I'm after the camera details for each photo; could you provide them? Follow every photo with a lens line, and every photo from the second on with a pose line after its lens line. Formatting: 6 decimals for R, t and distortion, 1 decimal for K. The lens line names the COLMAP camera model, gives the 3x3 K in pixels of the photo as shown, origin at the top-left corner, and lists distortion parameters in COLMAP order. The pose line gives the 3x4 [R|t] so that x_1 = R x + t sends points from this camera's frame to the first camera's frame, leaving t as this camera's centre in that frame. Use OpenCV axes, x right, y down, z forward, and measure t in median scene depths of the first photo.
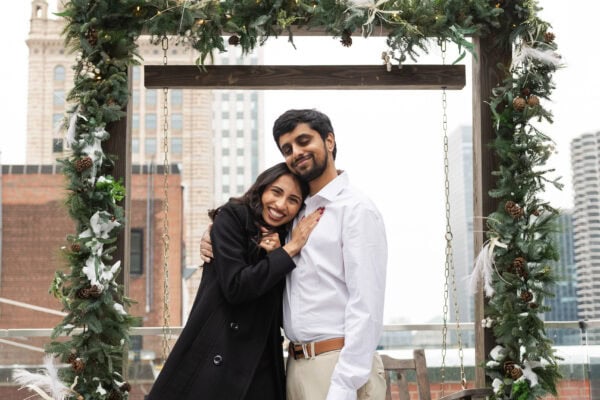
lens RADIAL K [[923.9, 0, 300.0], [0, 923.9, 200.0], [0, 0, 1]] dist [0.005506, -0.000333]
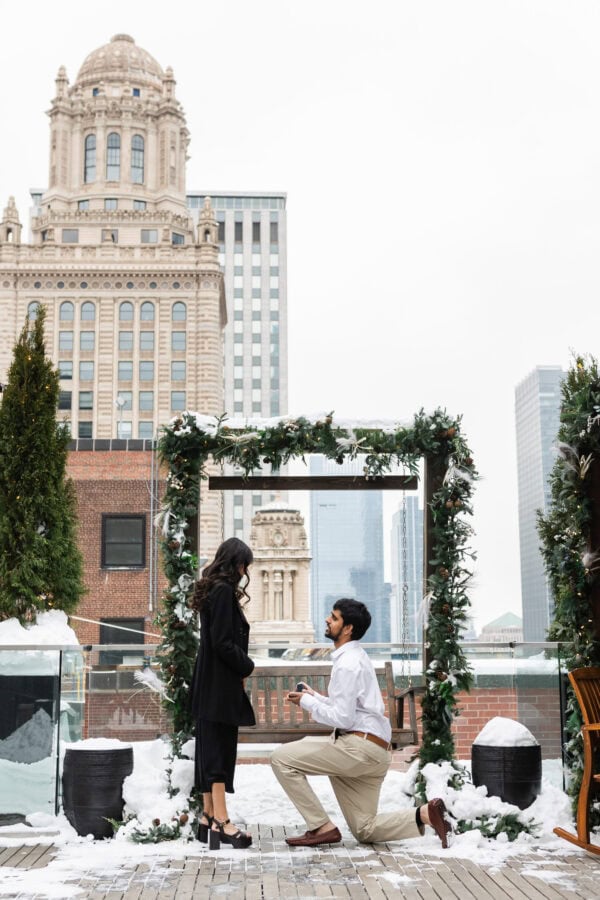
lens RADIAL K [[1185.1, 0, 300.0], [0, 1185.1, 450.0], [0, 0, 1]] dist [0.009178, -0.011836]
pose [[0.999619, 0.004290, -0.027262, 0.040126], [-0.004587, 0.999931, -0.010825, -0.176741], [0.027214, 0.010946, 0.999570, -1.026362]]
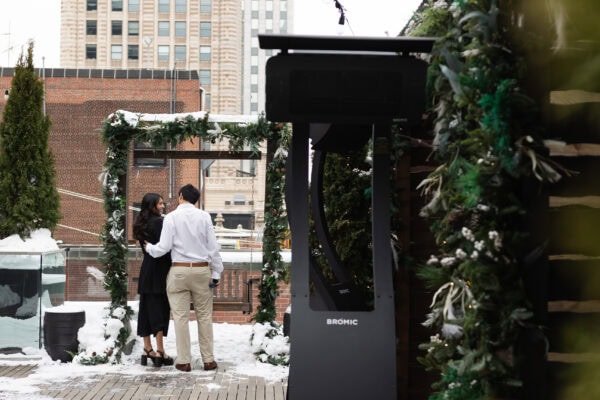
lens RADIAL K [[927.8, 0, 300.0], [0, 927.8, 200.0], [0, 0, 1]] dist [-0.008526, 0.064301]
pose [[0.999141, 0.023606, -0.034059, 0.395418], [-0.018826, 0.990749, 0.134398, -0.377125], [0.036917, -0.133641, 0.990342, -1.594042]]
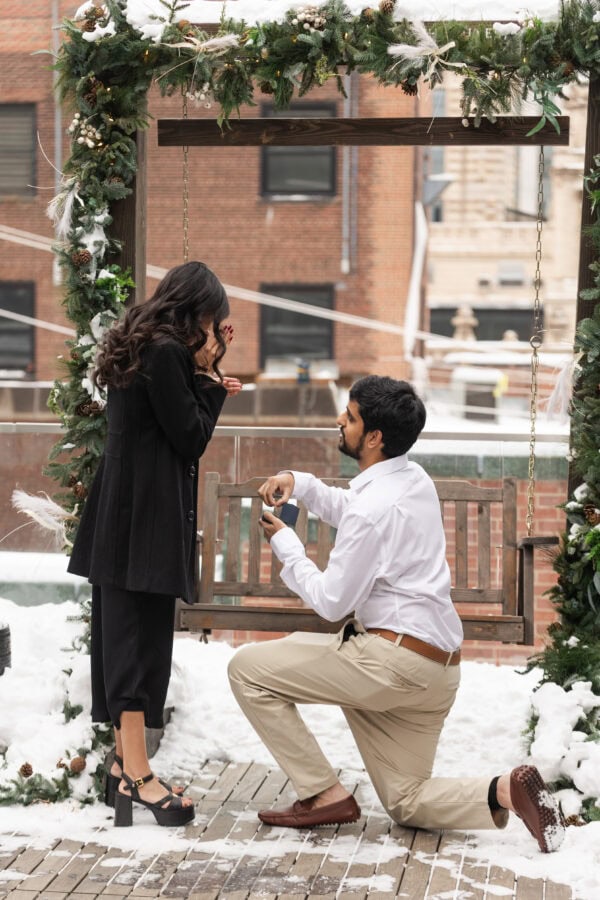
lens RADIAL K [[2034.0, 0, 261.3], [0, 2034.0, 482.9], [0, 0, 1]] dist [0.014234, -0.082890]
pose [[0.975416, 0.043859, -0.215962, 0.325363], [0.008321, 0.971966, 0.234975, -0.264042], [0.220213, -0.230995, 0.947706, -0.748692]]
